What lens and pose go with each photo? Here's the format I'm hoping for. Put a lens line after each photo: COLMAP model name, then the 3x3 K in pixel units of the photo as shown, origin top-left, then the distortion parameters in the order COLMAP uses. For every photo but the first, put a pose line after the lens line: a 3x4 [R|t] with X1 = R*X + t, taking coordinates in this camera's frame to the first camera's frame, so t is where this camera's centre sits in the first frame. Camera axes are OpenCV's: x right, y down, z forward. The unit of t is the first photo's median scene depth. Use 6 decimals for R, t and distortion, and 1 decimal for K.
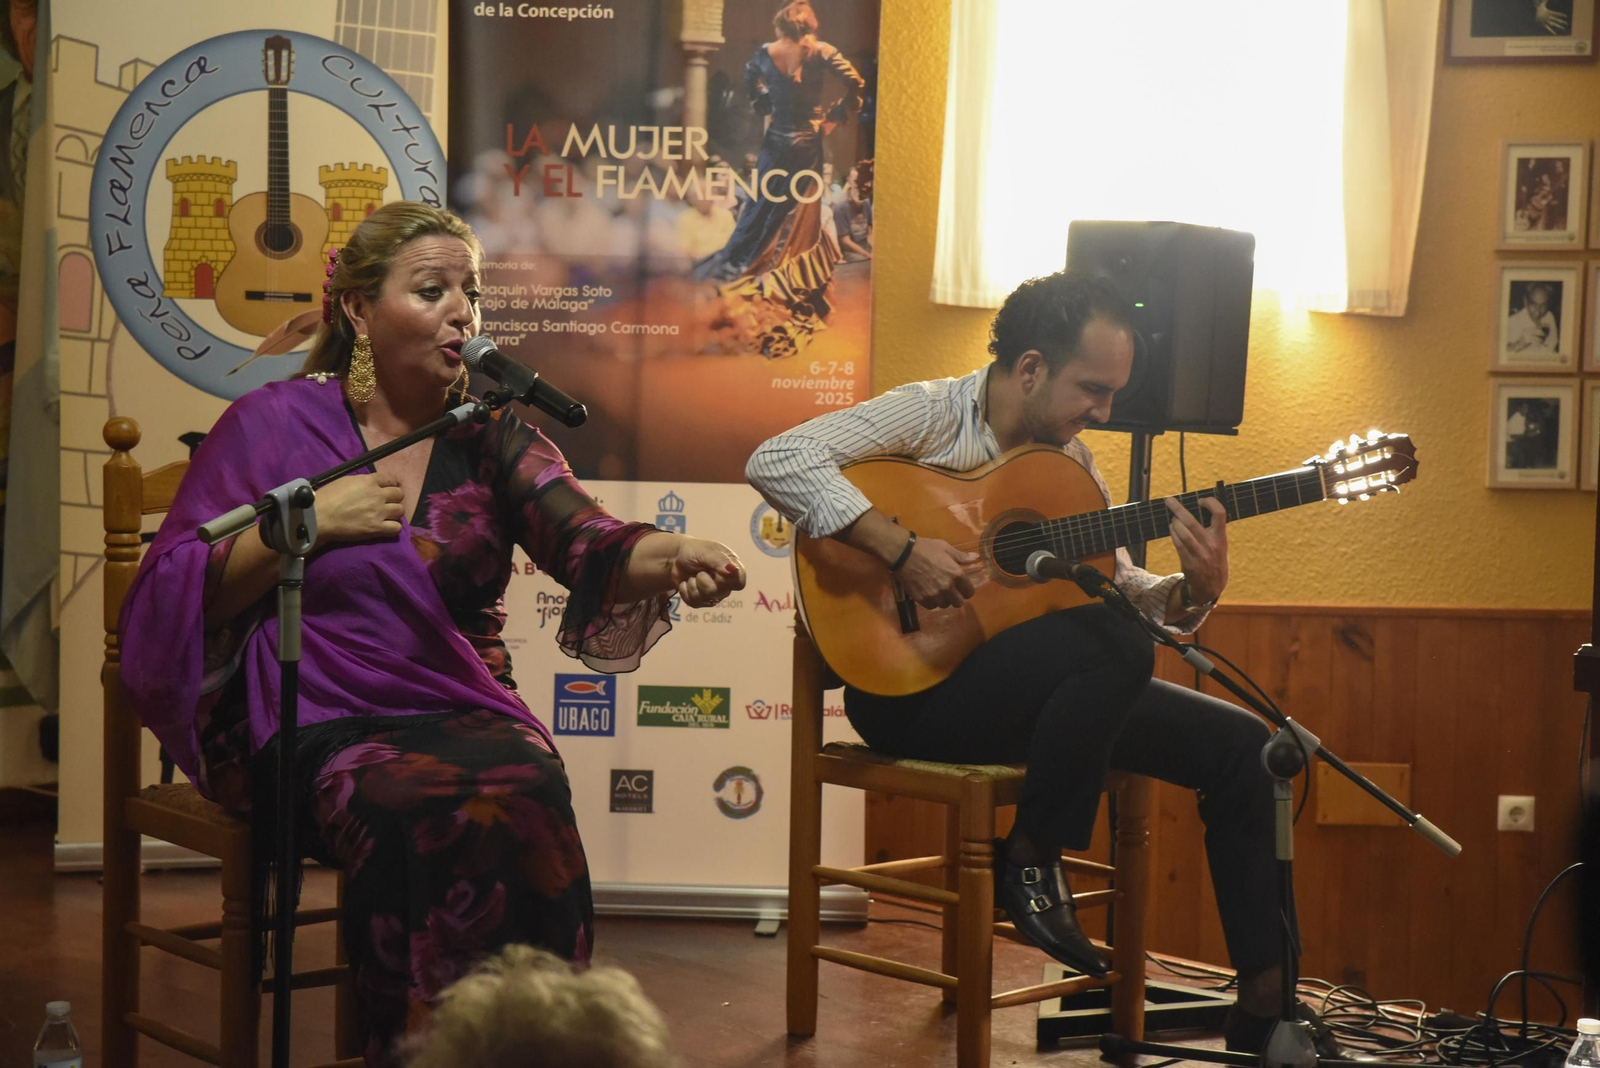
lens RADIAL K [[2929.1, 0, 797.1], [0, 2929.1, 539.8], [0, 0, 1]] dist [0.243079, 0.000000]
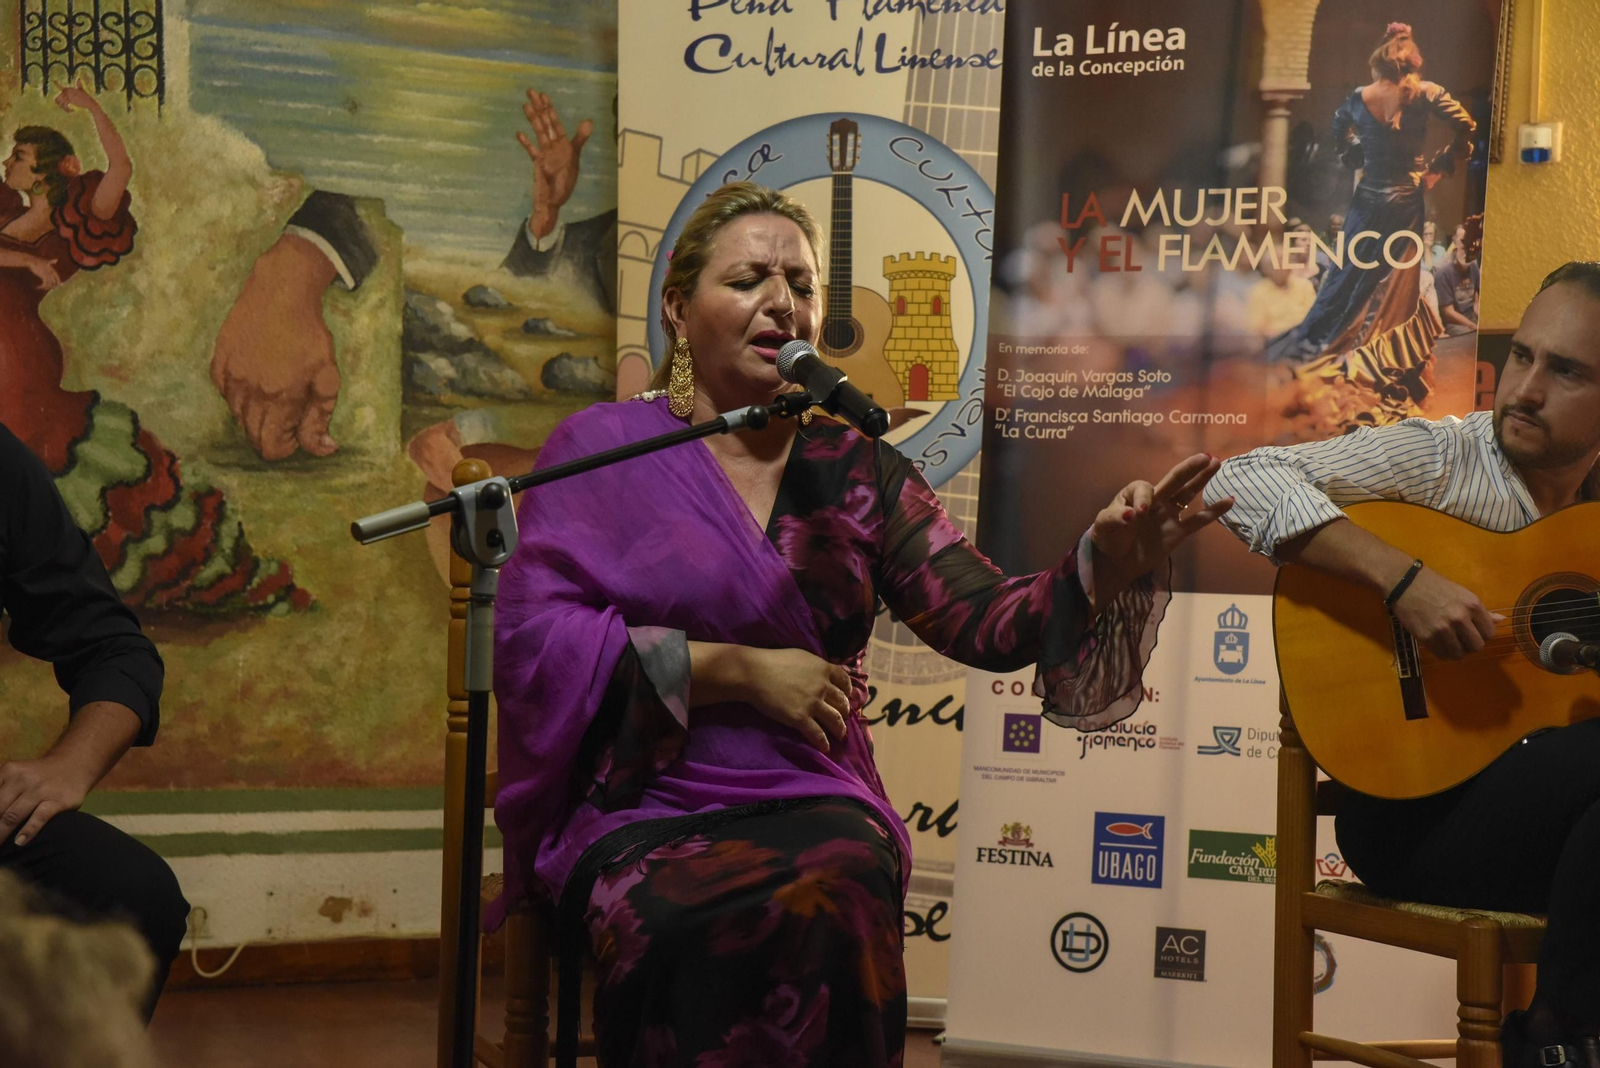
lens RADIAL K [[2929.1, 0, 795.7], [0, 2929.1, 545.3], [0, 0, 1]] dist [0.243079, 0.000000]
pose [[0.946922, 0.006011, -0.321407, 0.113008], [-0.033143, 0.996323, -0.079012, 0.038613], [0.319750, 0.085470, 0.943639, 0.141551]]
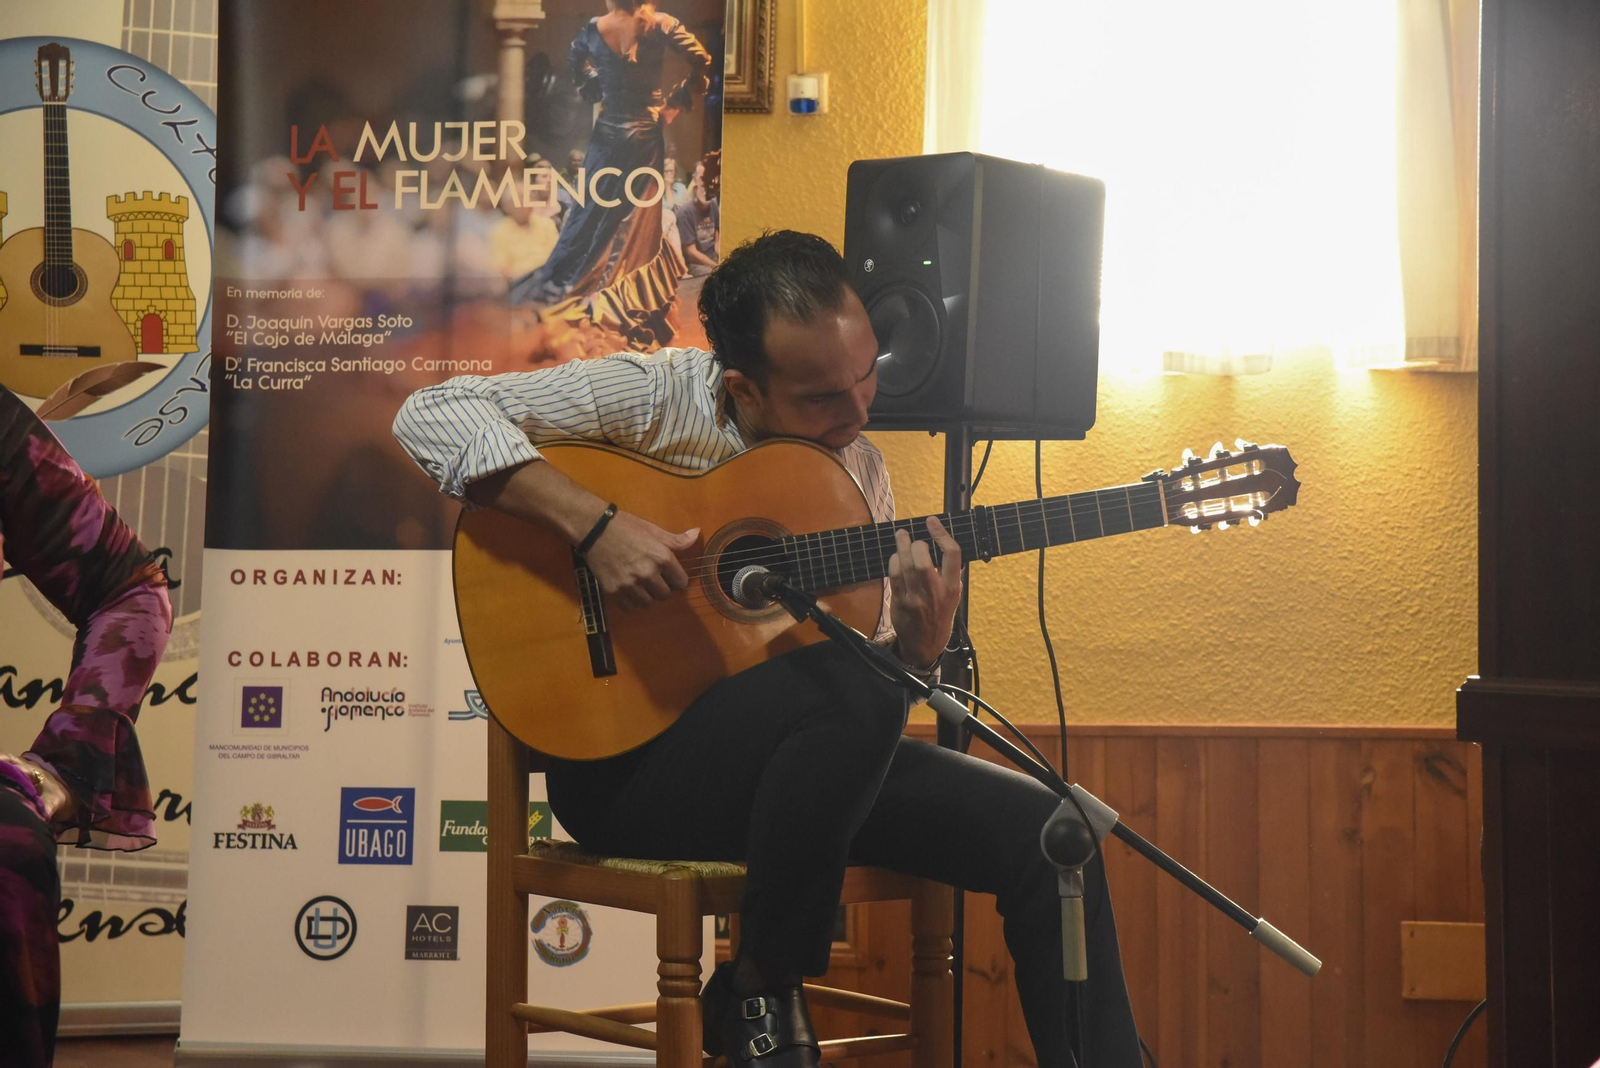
lens RADIAL K [[2929.1, 0, 798.6], [0, 2929.1, 544.9], [0, 0, 1]] dist [0.243079, 0.000000]
pose [[0.991535, -0.019709, -0.128335, 0.148913], [0.009445, 0.996742, -0.080104, 0.045182], [0.129496, 0.078213, 0.988490, 0.202936]]
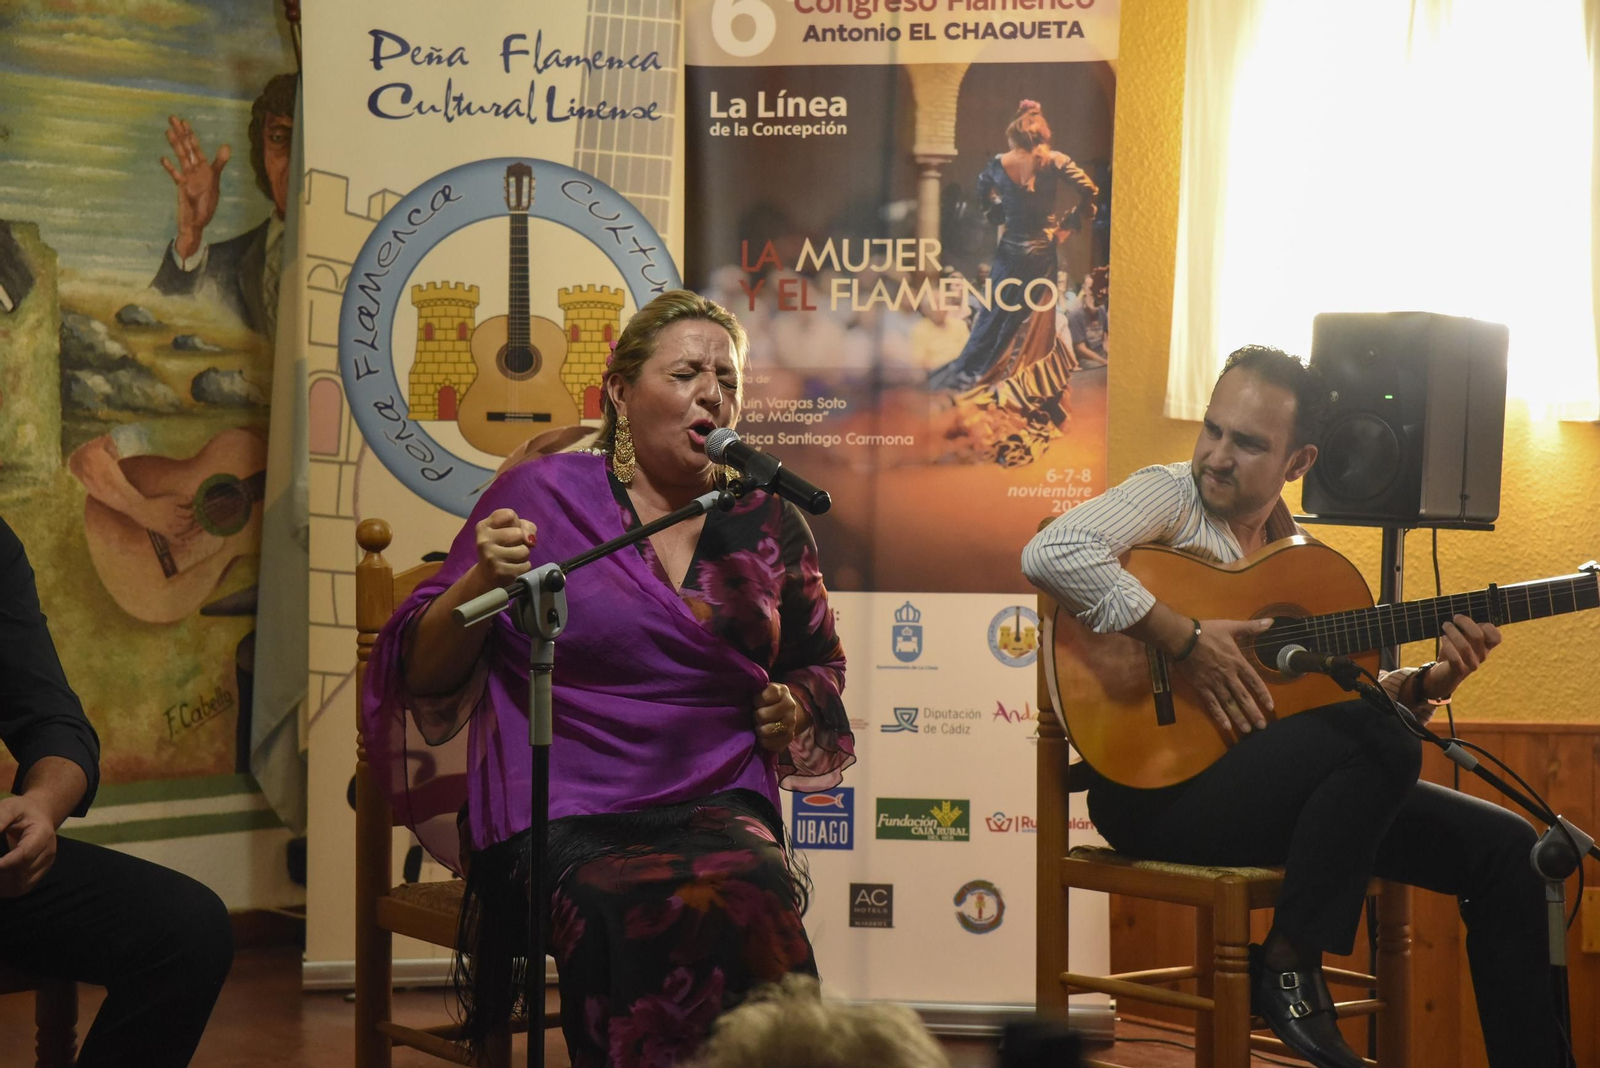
lens RADIAL K [[2929.1, 0, 793.3], [0, 2929.1, 541.2], [0, 0, 1]] dist [0.243079, 0.000000]
pose [[0.997055, -0.012620, -0.075646, -0.006099], [0.008555, 0.998514, -0.053821, 0.016142], [0.076213, 0.053015, 0.995681, 0.005704]]
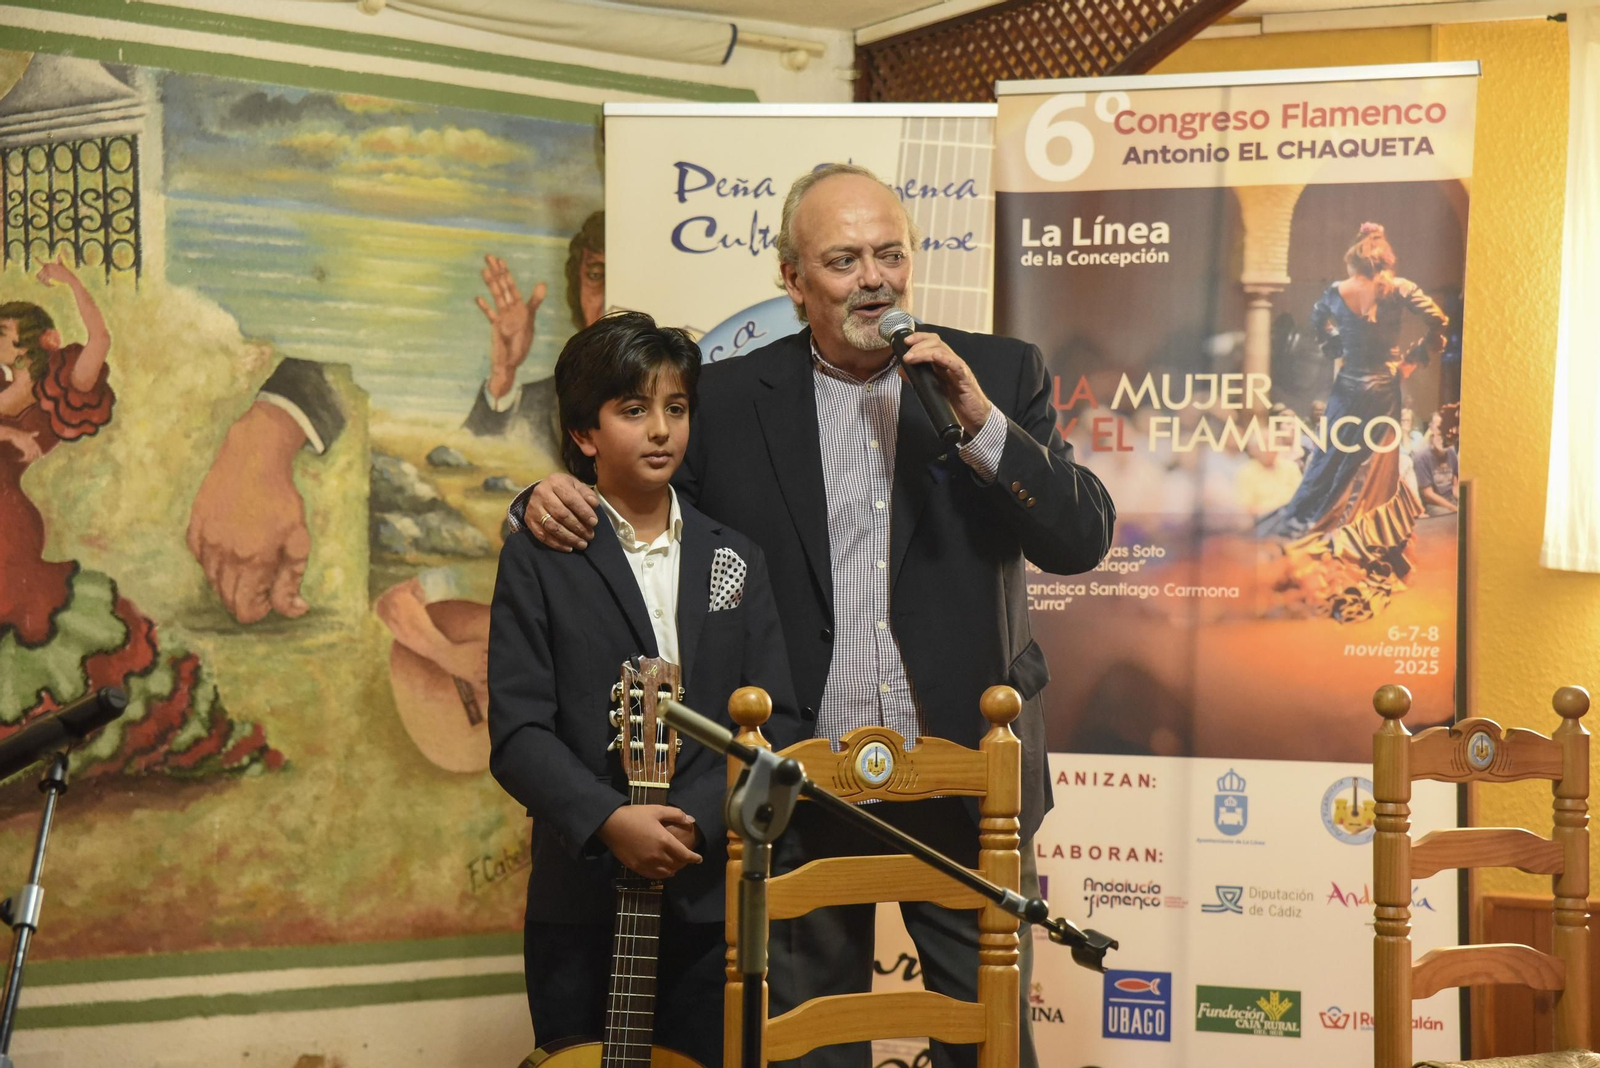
lens RADIAL K [[2929.1, 0, 790.2], [0, 2929.1, 536.9], [0, 0, 1]] dist [0.243079, 0.000000]
pose [[0.975877, -0.010014, -0.218093, 0.023656], [-0.012352, 0.994815, -0.100949, 0.005916], [0.217973, 0.101208, 0.970693, 0.075601]]
